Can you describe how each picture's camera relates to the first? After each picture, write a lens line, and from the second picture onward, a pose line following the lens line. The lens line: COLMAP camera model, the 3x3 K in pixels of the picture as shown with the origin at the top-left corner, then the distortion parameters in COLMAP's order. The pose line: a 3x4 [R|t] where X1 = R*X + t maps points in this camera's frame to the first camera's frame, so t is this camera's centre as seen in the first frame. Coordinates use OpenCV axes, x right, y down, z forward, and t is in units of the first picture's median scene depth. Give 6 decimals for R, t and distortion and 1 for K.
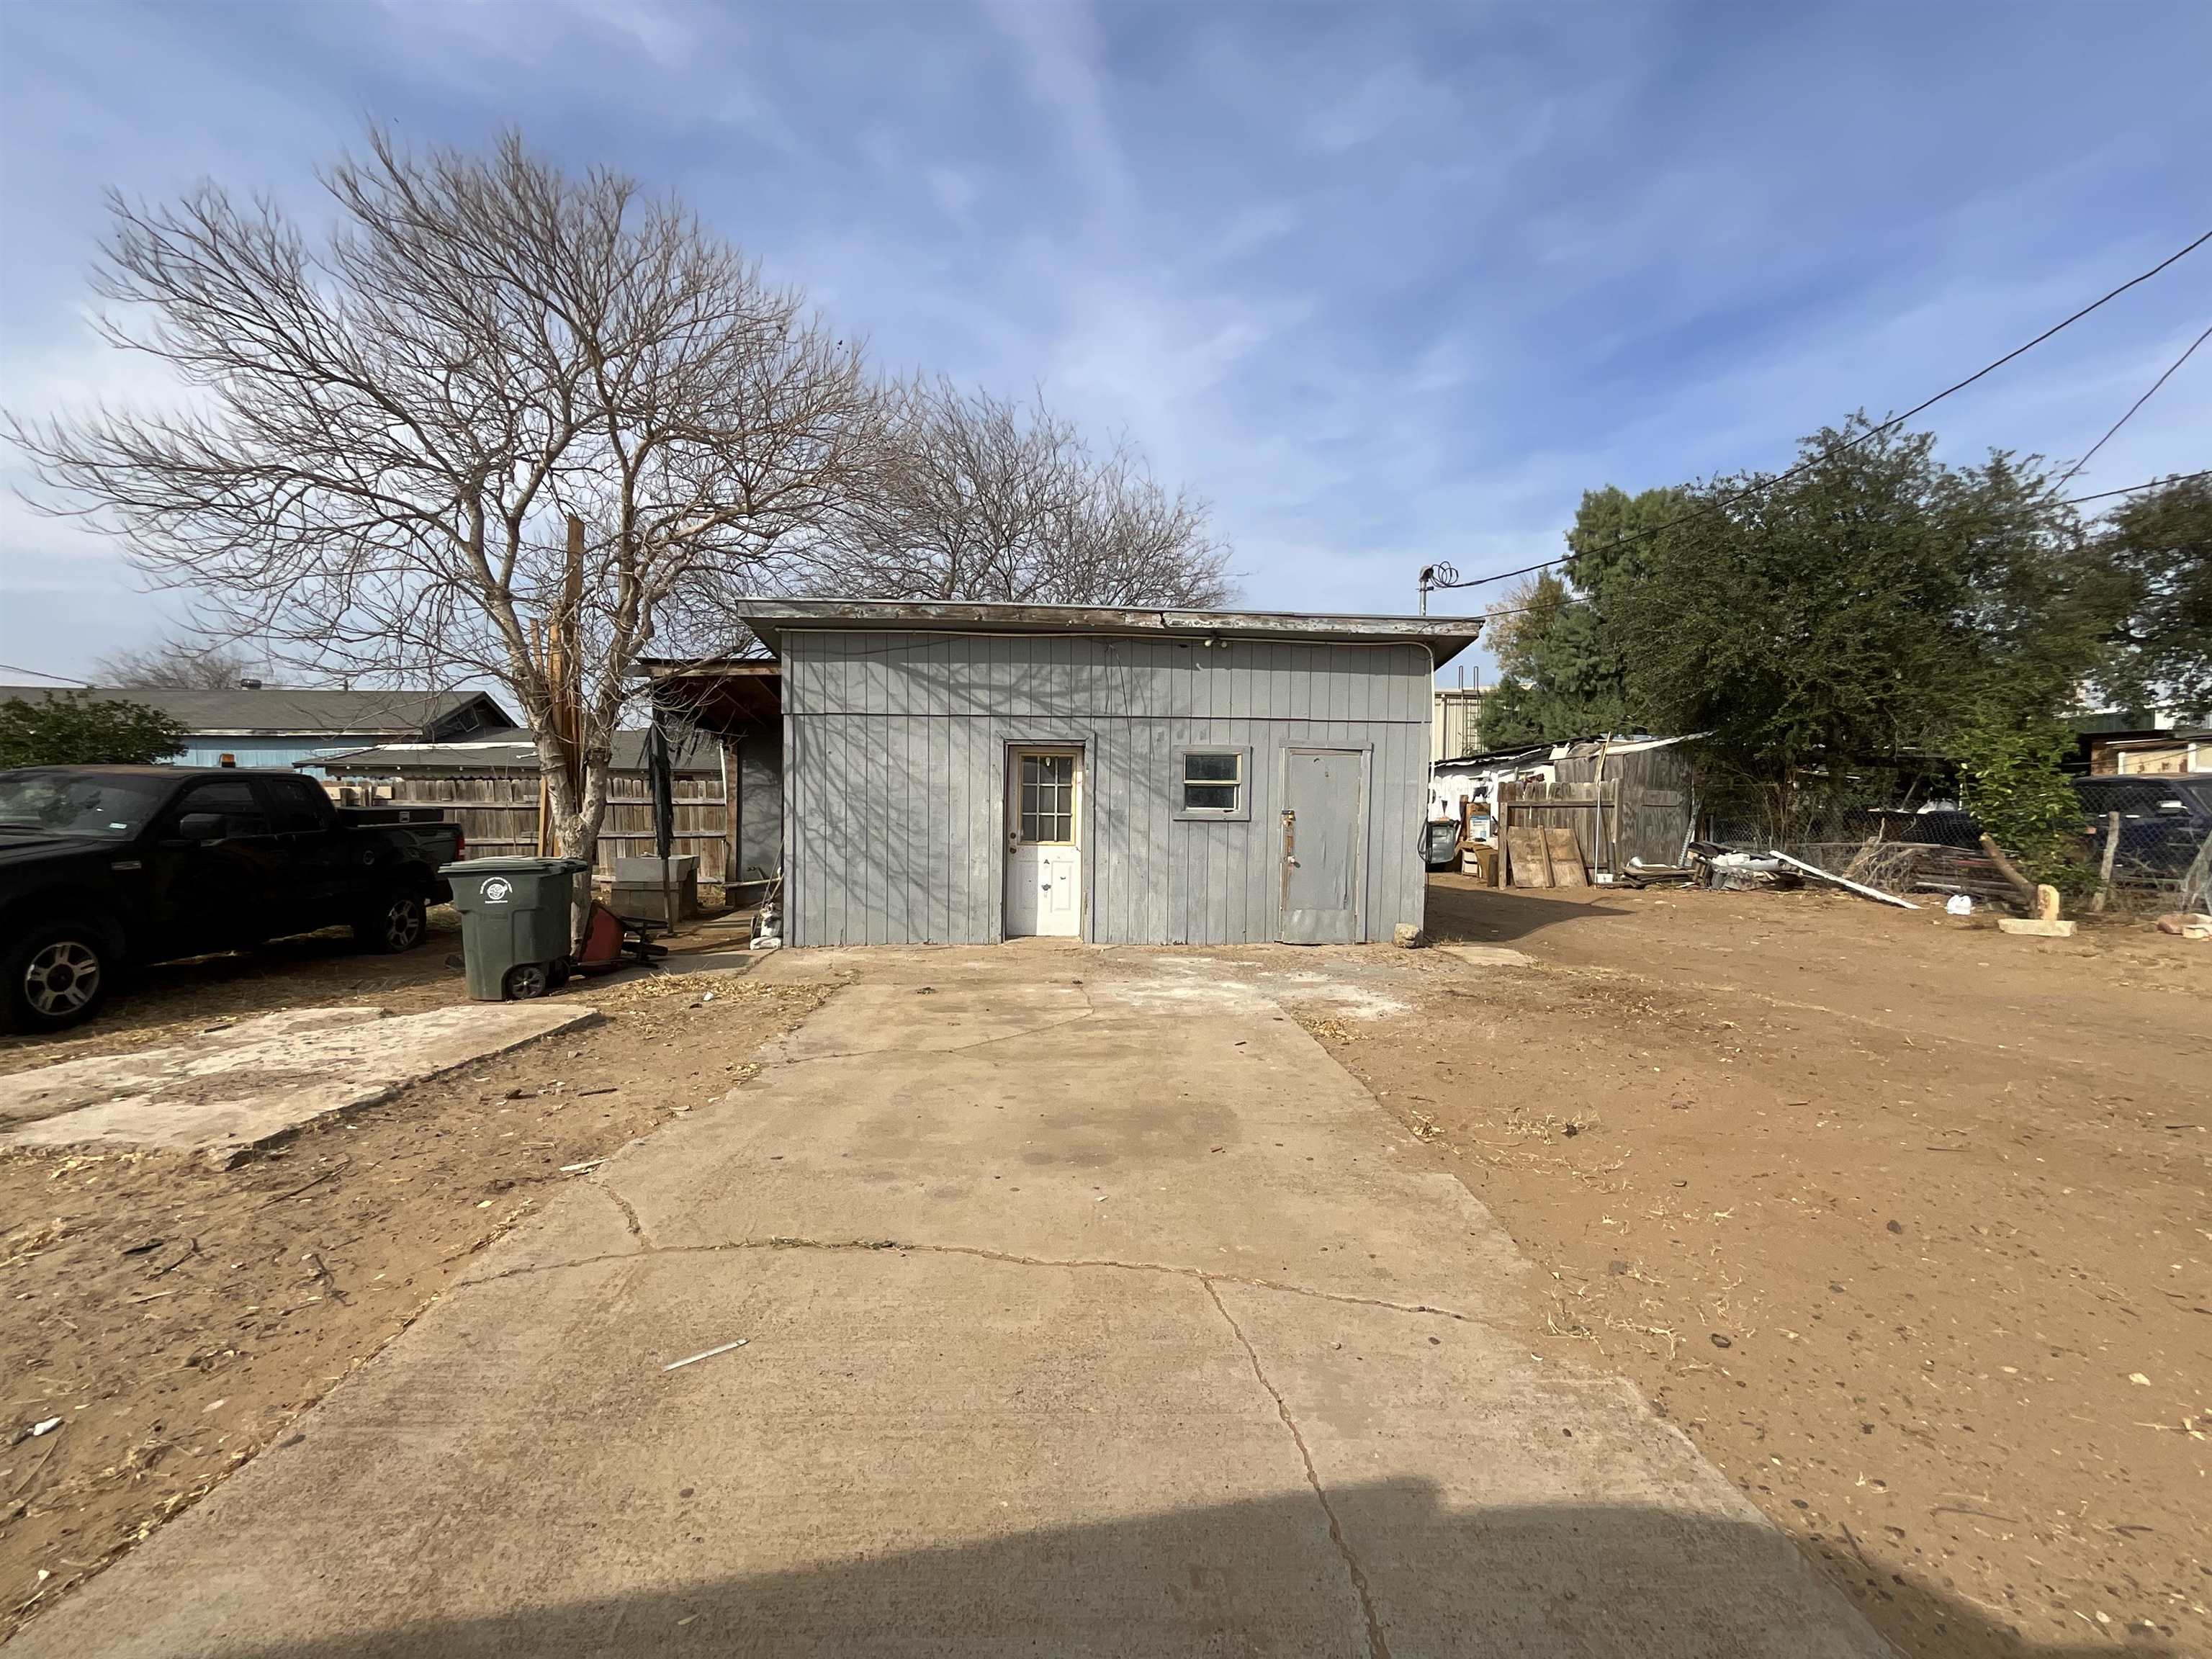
lens RADIAL K [[881.1, 0, 1083.1], [0, 881.1, 829.9], [0, 0, 1]] dist [-0.000807, -0.000350]
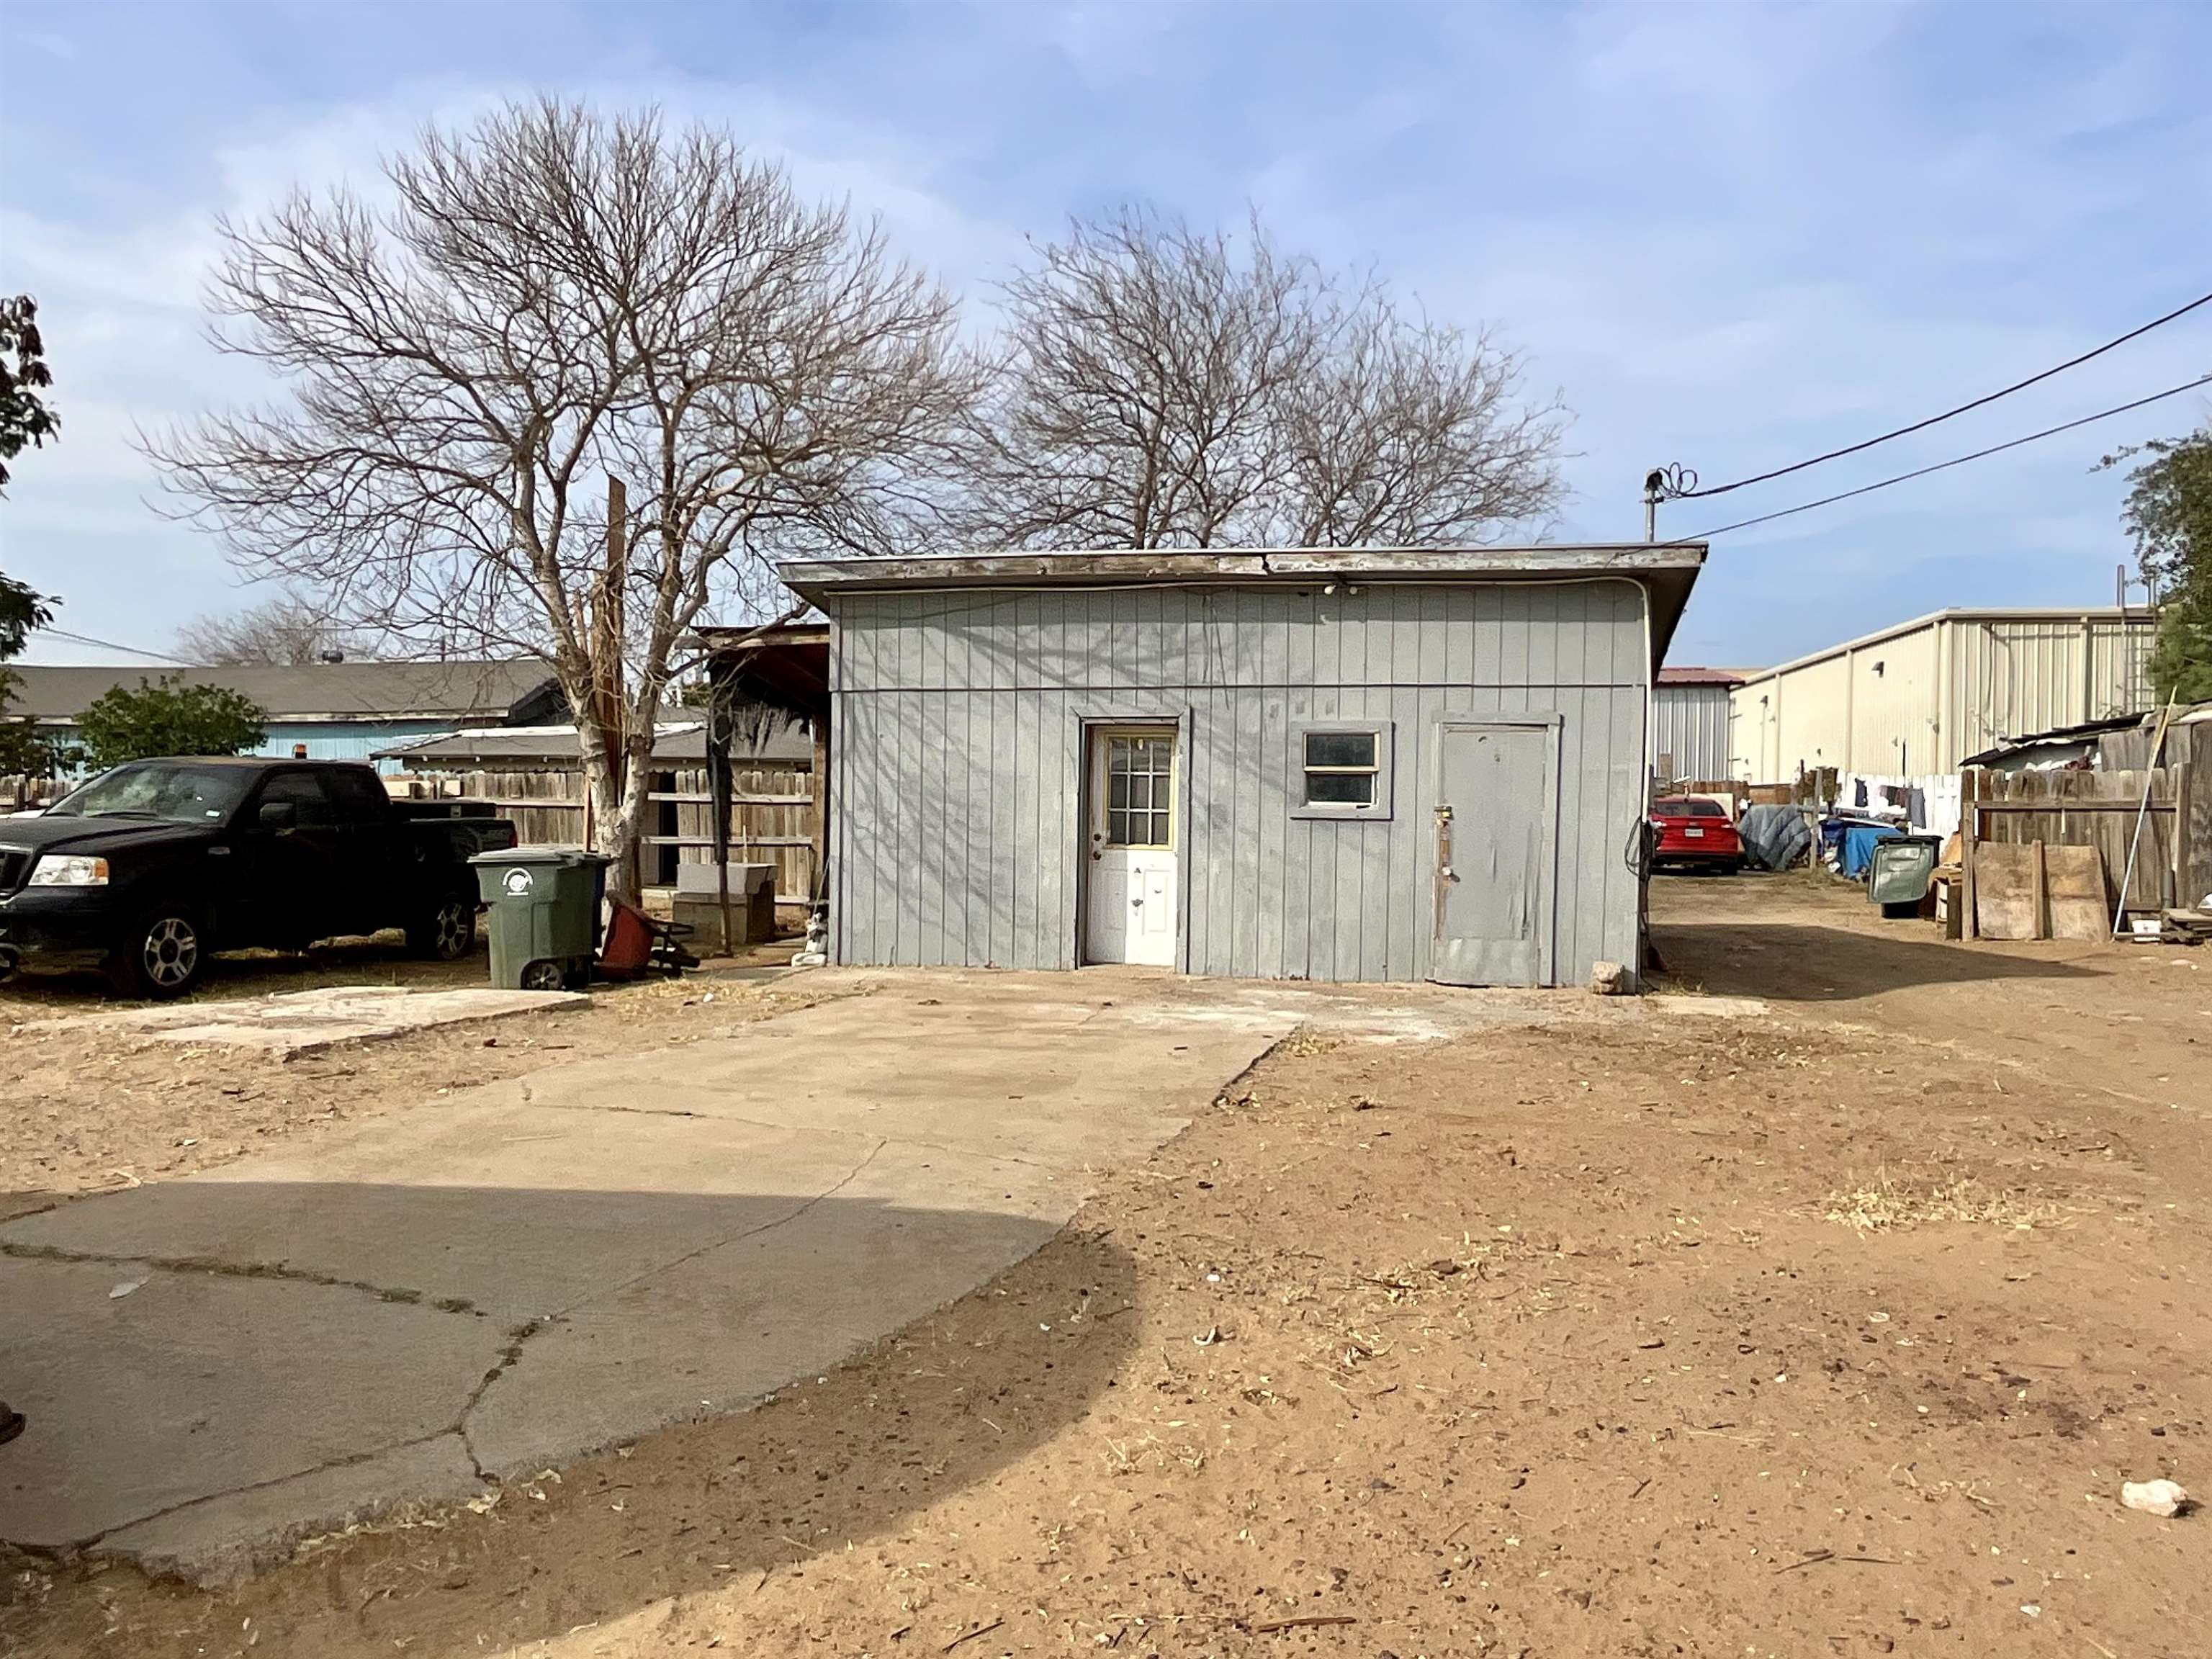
lens RADIAL K [[1501.8, 0, 1124.0], [0, 1501.8, 834.5], [0, 0, 1]] dist [-0.007866, -0.017921]
pose [[0.962909, 0.007120, -0.269733, 0.322180], [-0.011805, 0.999806, -0.015752, 0.026186], [0.269569, 0.018352, 0.962806, -0.314932]]
